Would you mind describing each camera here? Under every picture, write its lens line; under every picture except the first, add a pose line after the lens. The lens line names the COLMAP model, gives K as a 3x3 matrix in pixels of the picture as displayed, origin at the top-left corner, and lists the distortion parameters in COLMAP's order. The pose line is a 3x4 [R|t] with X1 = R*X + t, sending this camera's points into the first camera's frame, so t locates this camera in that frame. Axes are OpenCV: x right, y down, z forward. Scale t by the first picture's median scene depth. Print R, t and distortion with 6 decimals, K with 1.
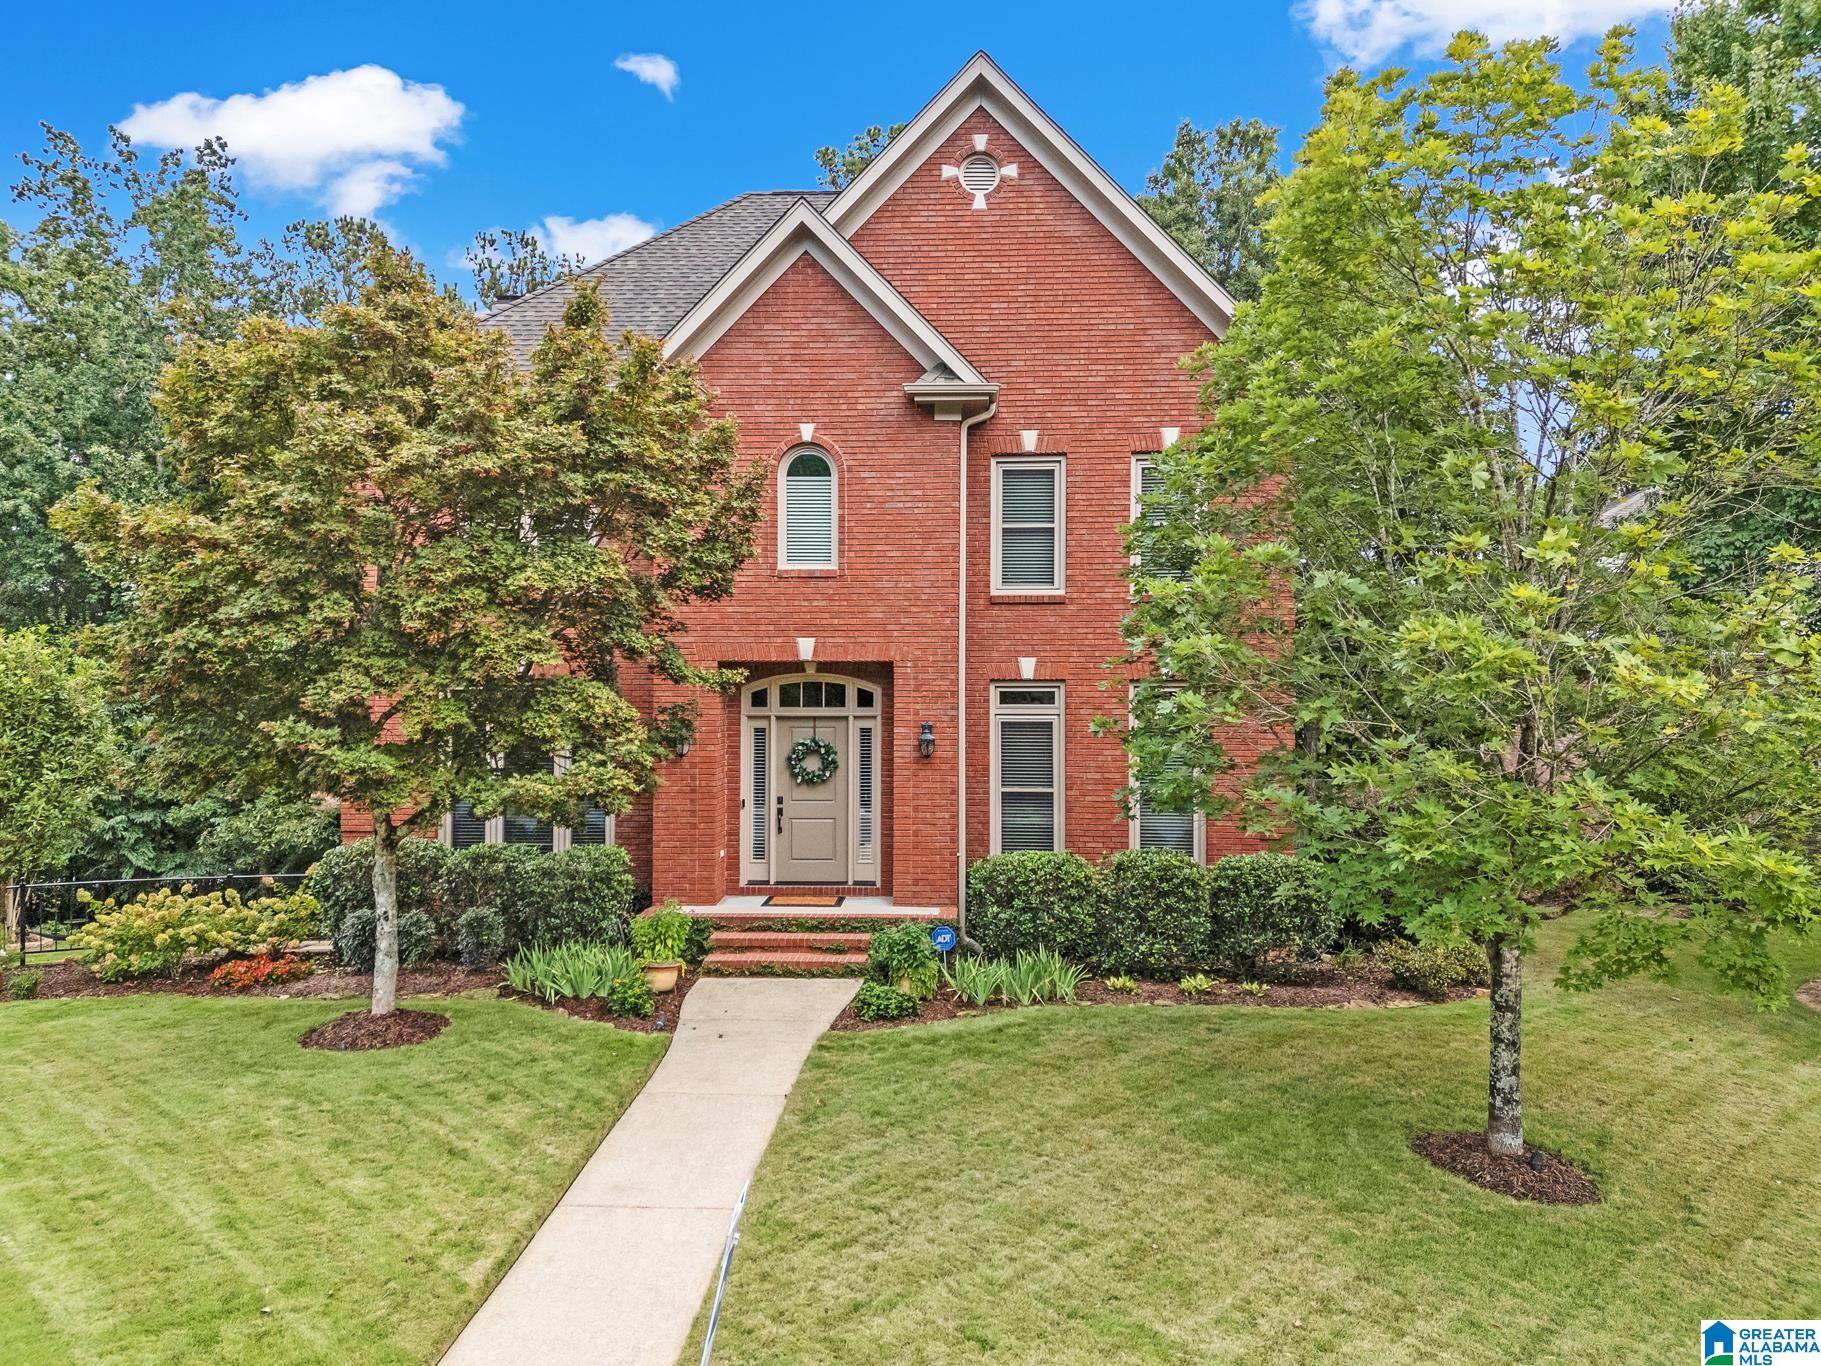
lens RADIAL K [[1418.3, 0, 902.1], [0, 1418.3, 683.3], [0, 0, 1]] dist [0.076685, -0.112862]
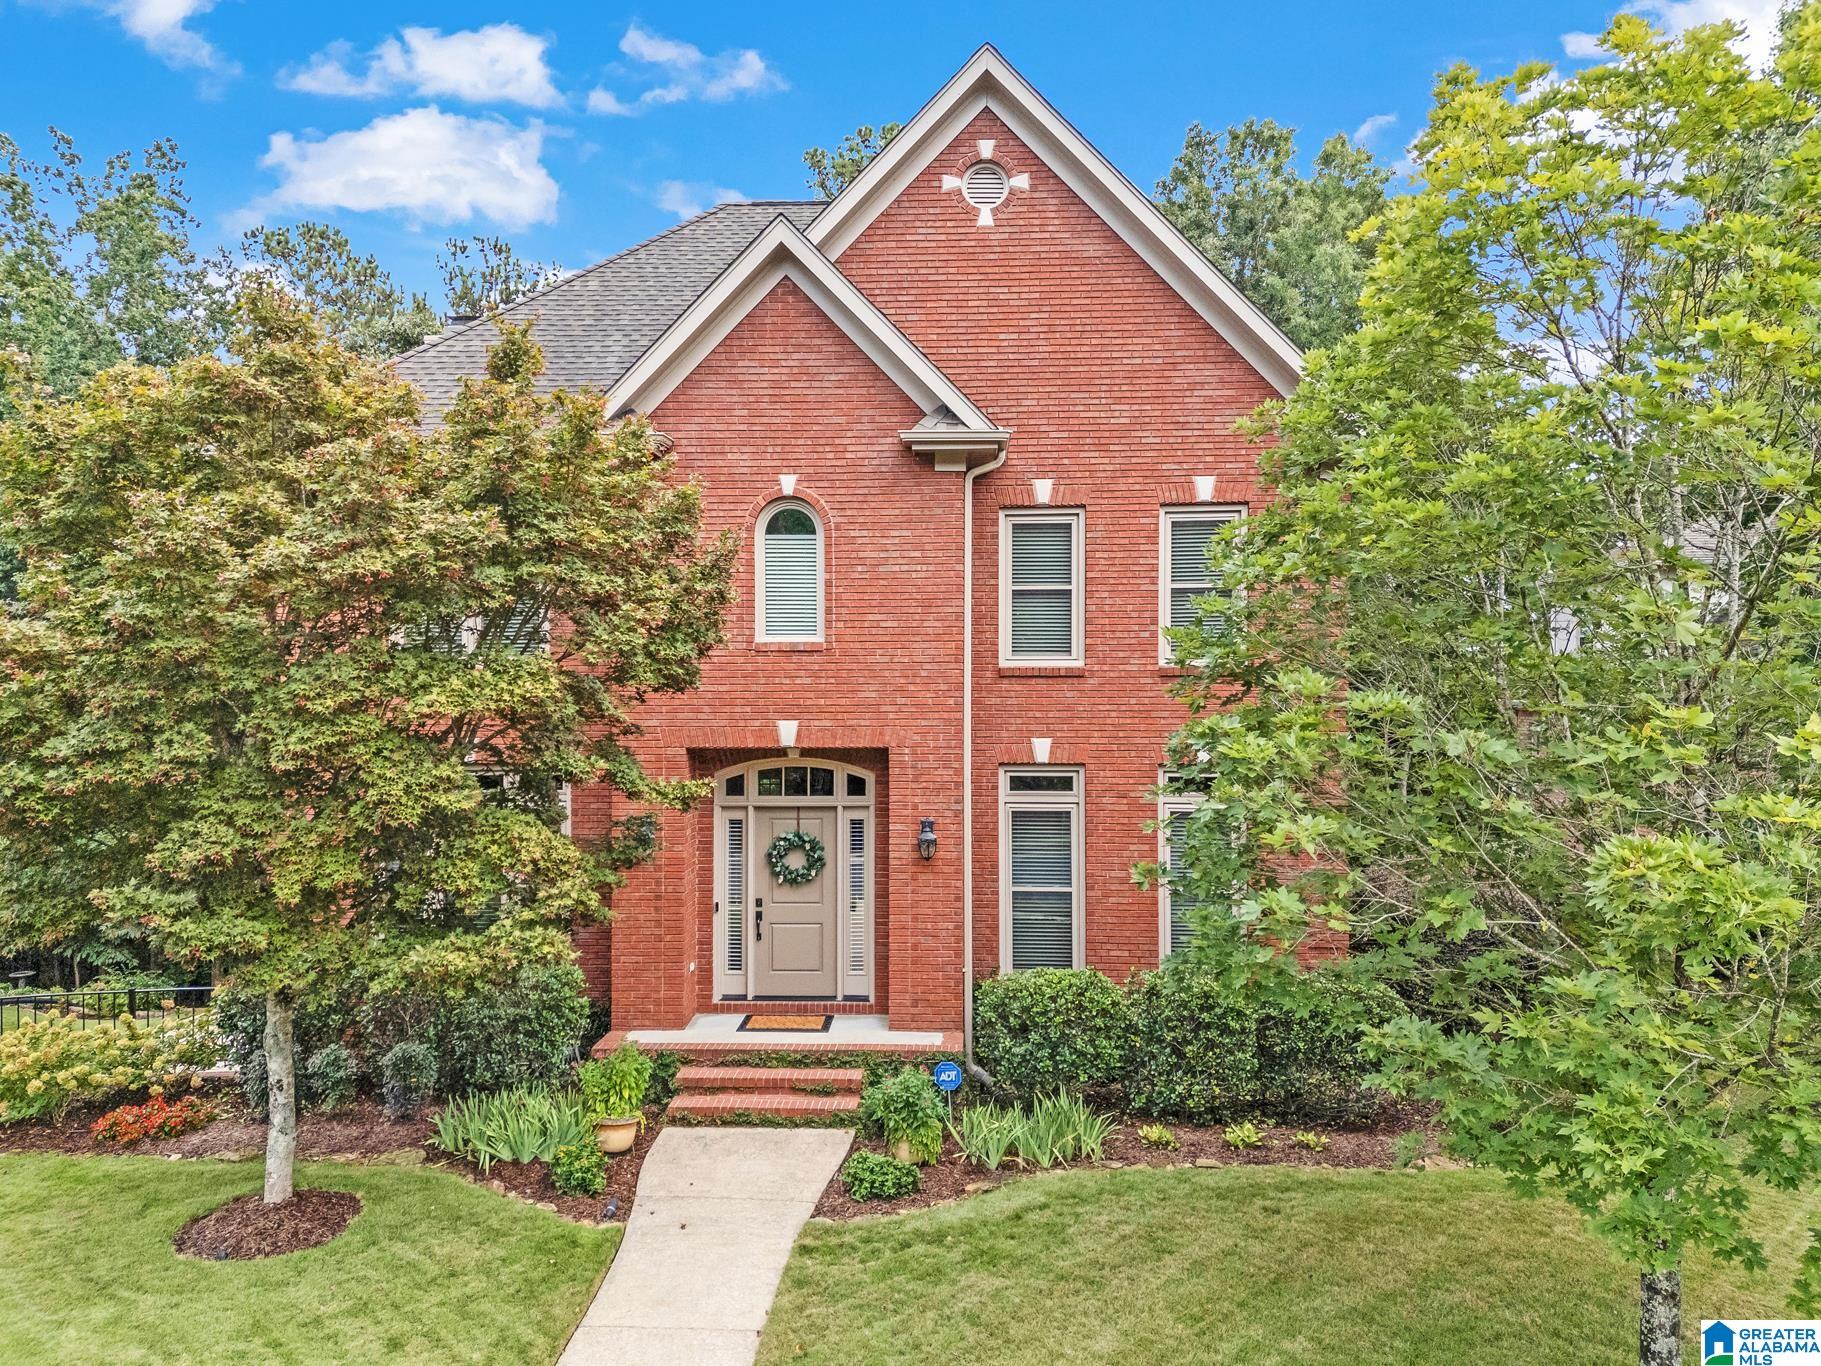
lens RADIAL K [[1353.1, 0, 899.6], [0, 1353.1, 668.9], [0, 0, 1]] dist [0.068040, -0.083736]
pose [[0.999988, -0.002802, 0.003993, -0.002625], [0.002762, 0.999945, 0.010127, -0.075867], [-0.004021, -0.010116, 0.999941, 0.179861]]
